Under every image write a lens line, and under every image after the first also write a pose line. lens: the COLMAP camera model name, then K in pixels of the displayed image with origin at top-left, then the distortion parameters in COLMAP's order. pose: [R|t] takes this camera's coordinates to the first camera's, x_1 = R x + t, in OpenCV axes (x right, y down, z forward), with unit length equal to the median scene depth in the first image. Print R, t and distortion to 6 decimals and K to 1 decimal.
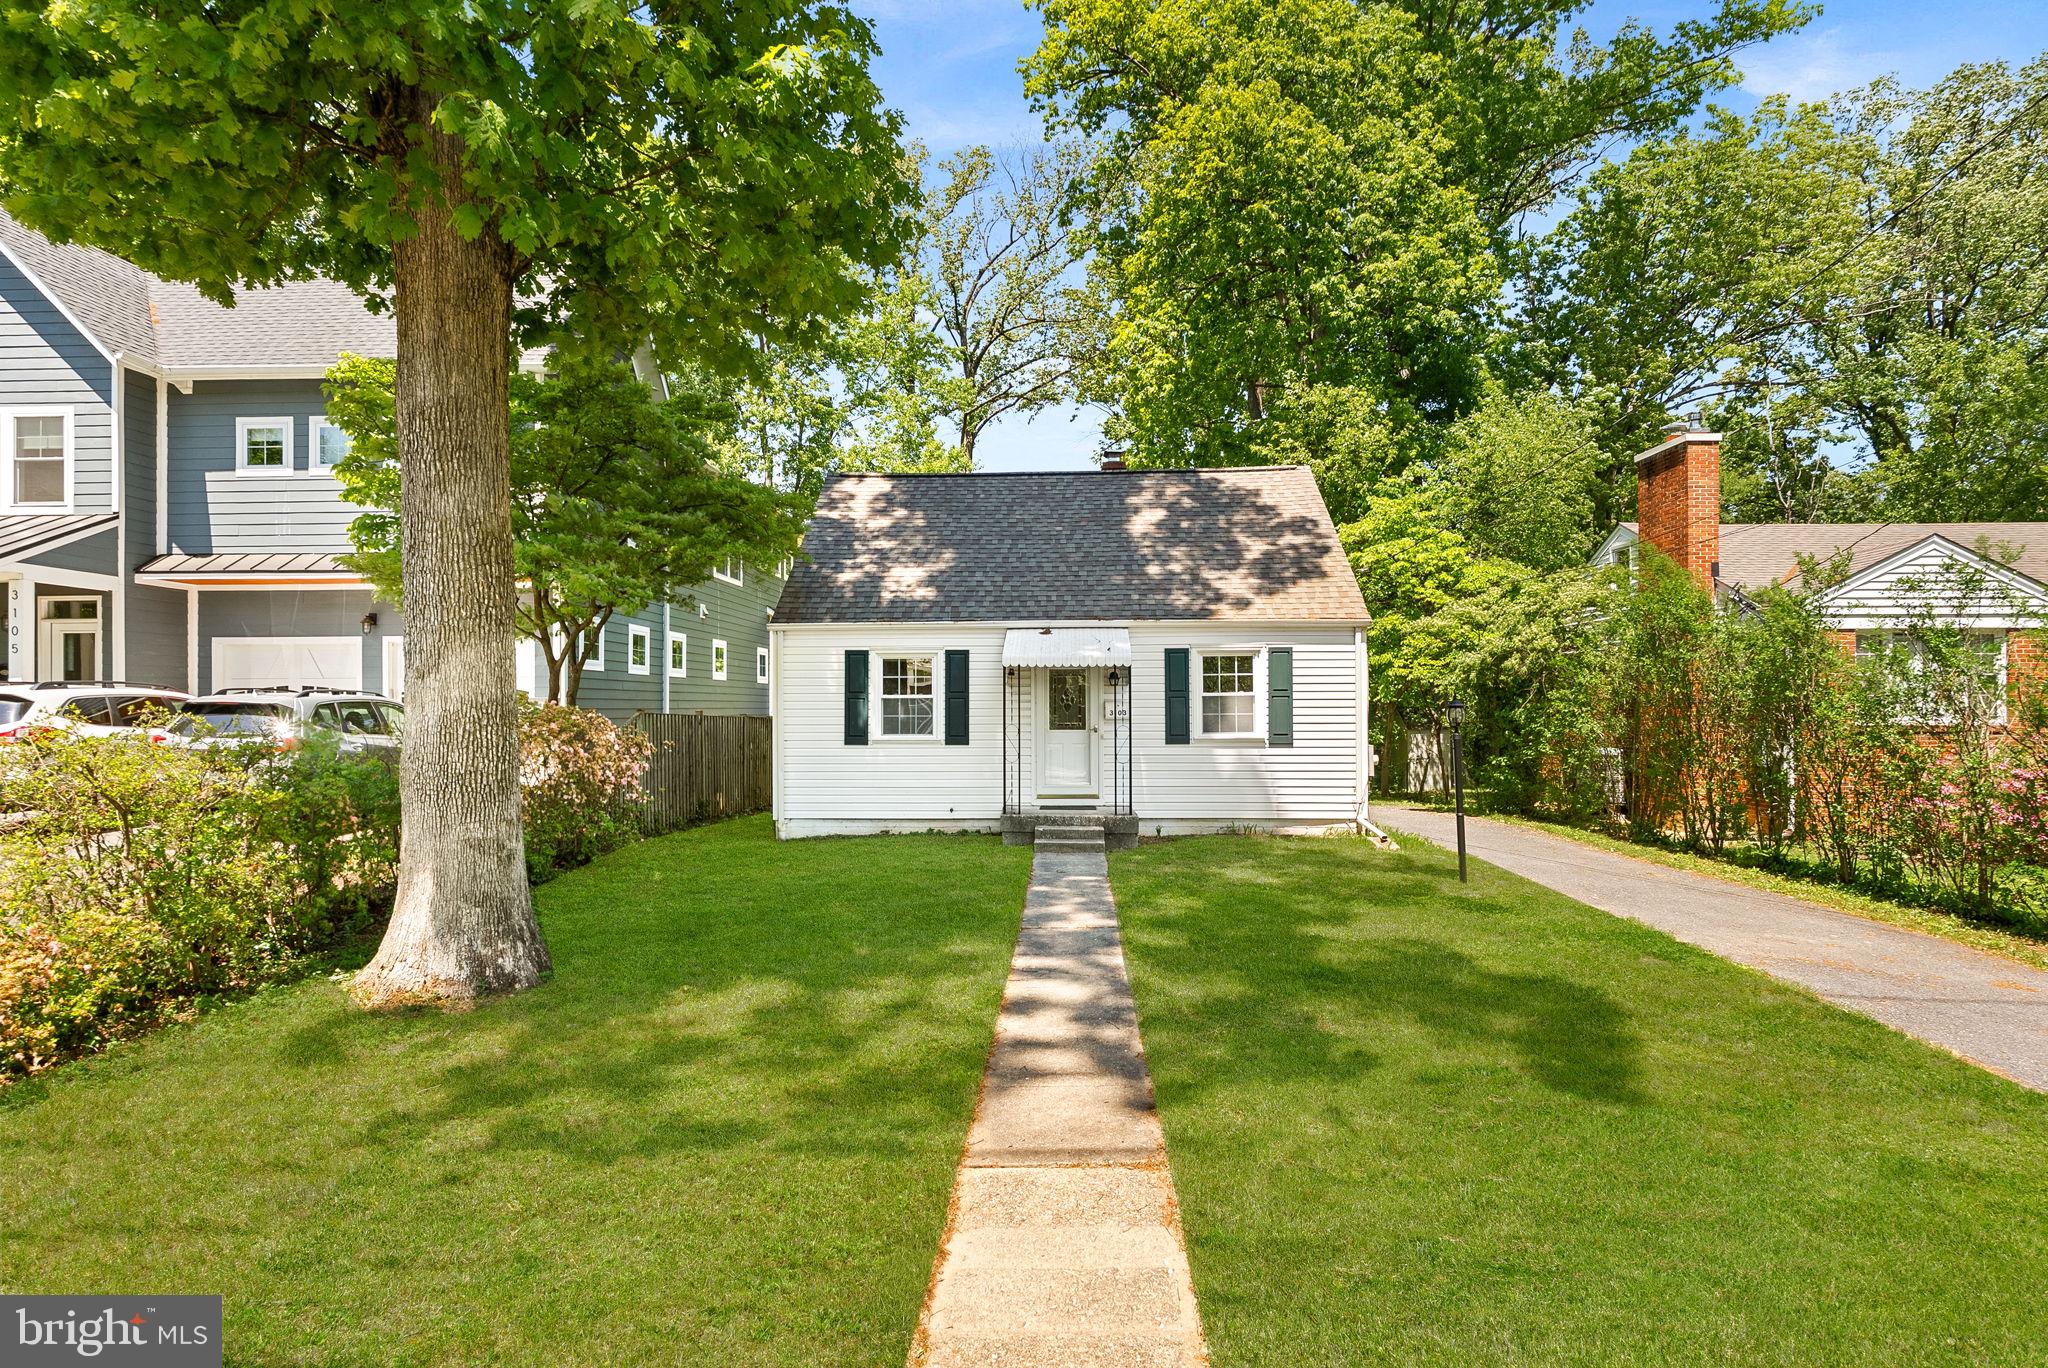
lens RADIAL K [[954.8, 0, 1024.0], [0, 954.8, 684.0], [0, 0, 1]] dist [-0.014550, -0.000302]
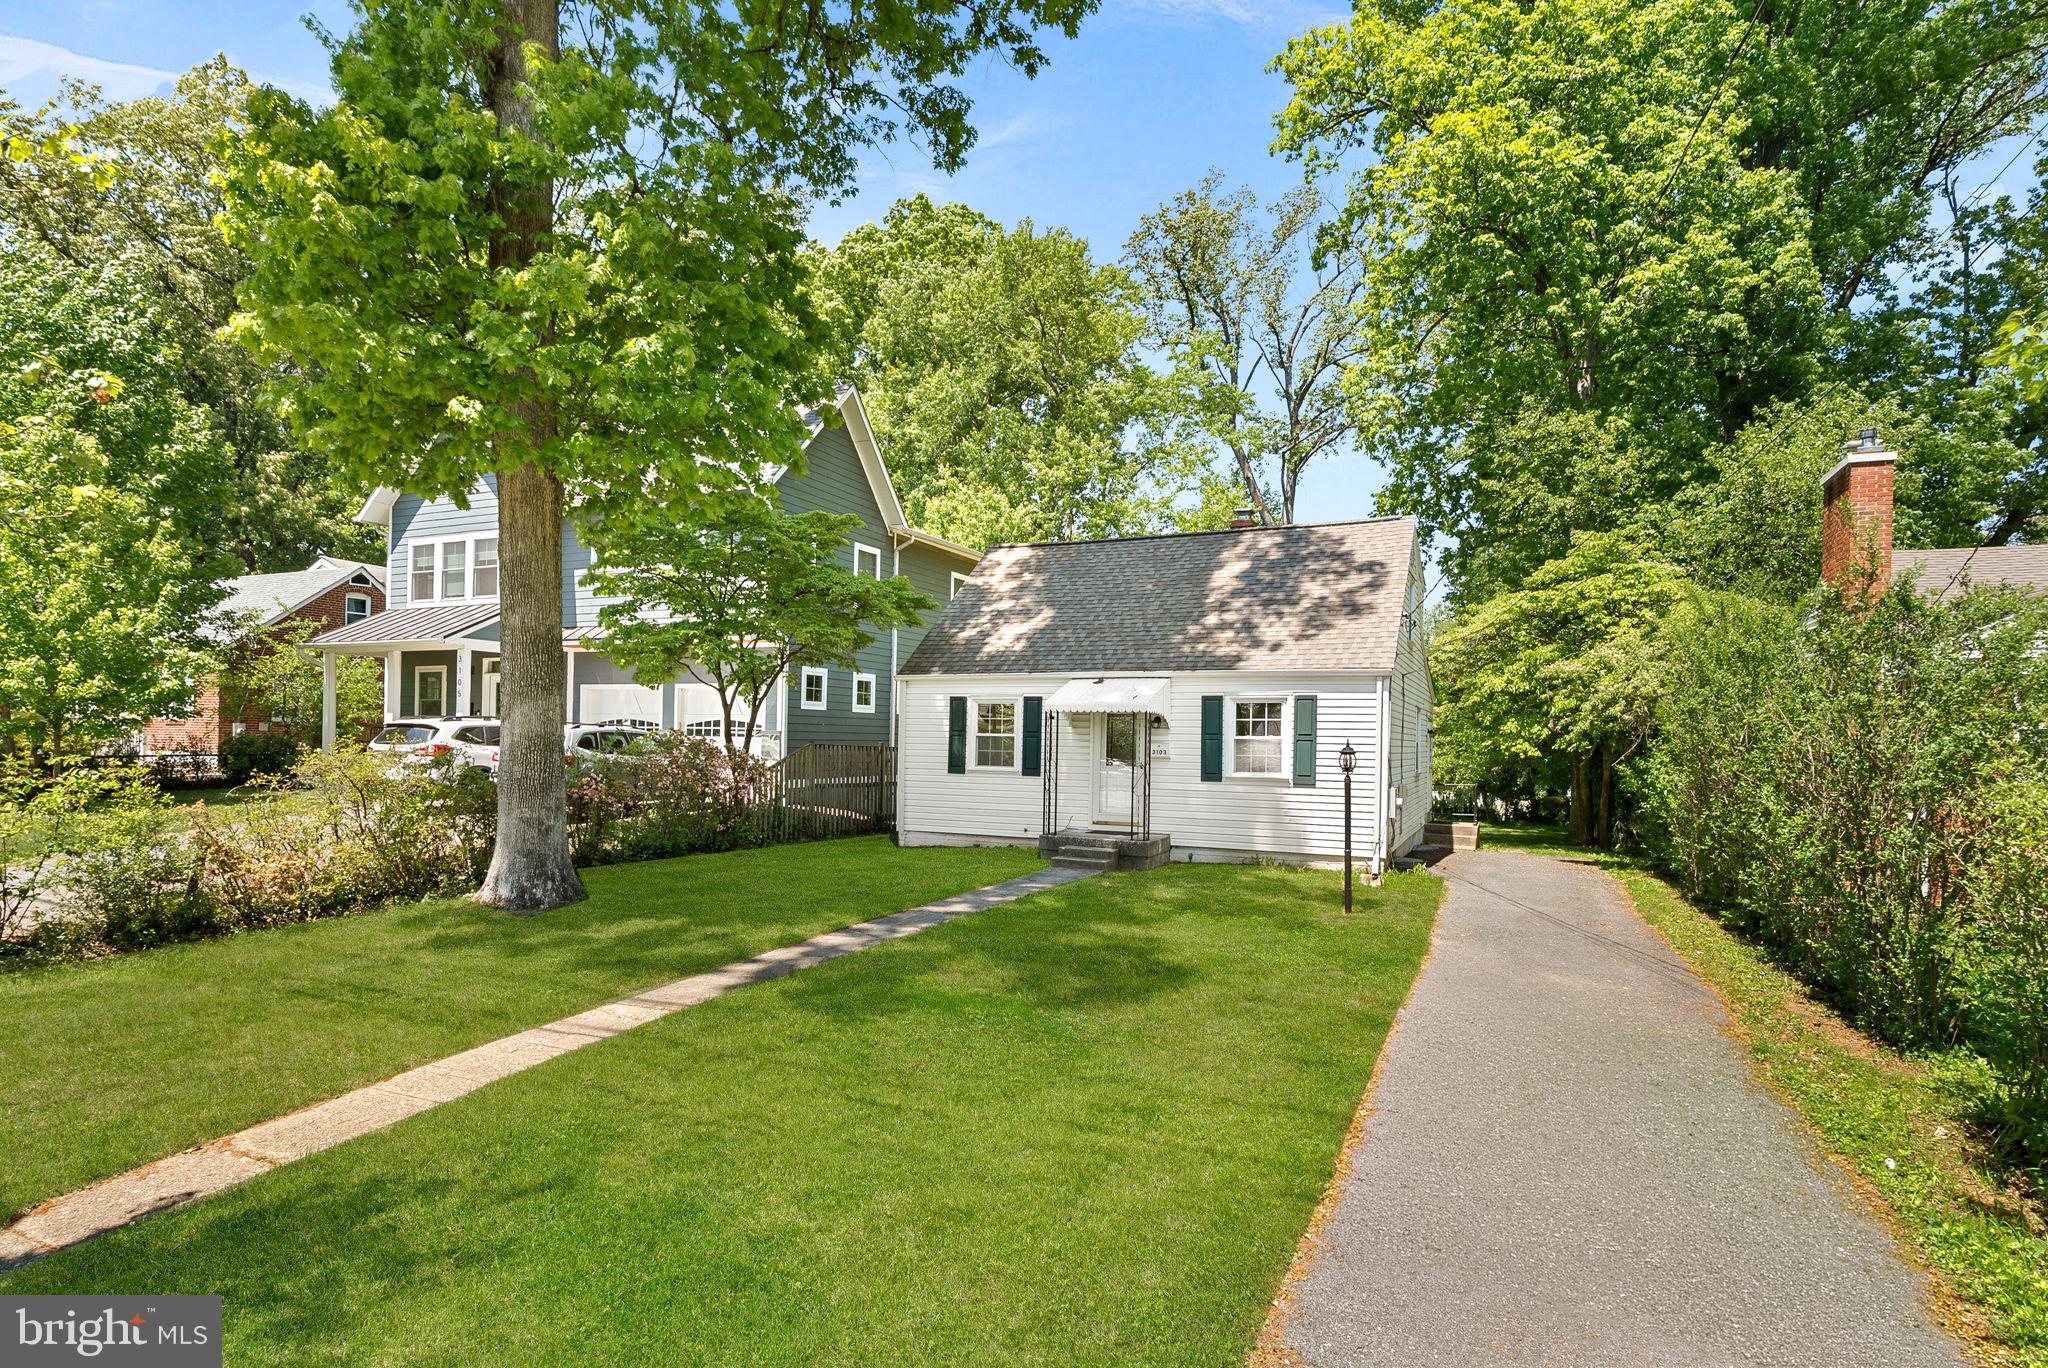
lens RADIAL K [[926.9, 0, 1026.2], [0, 926.9, 705.3], [0, 0, 1]] dist [-0.008682, 0.000019]
pose [[0.940805, 0.005924, -0.338896, 0.318526], [-0.011297, 0.999840, -0.013885, -0.008568], [0.338759, 0.016892, 0.940721, -0.095658]]
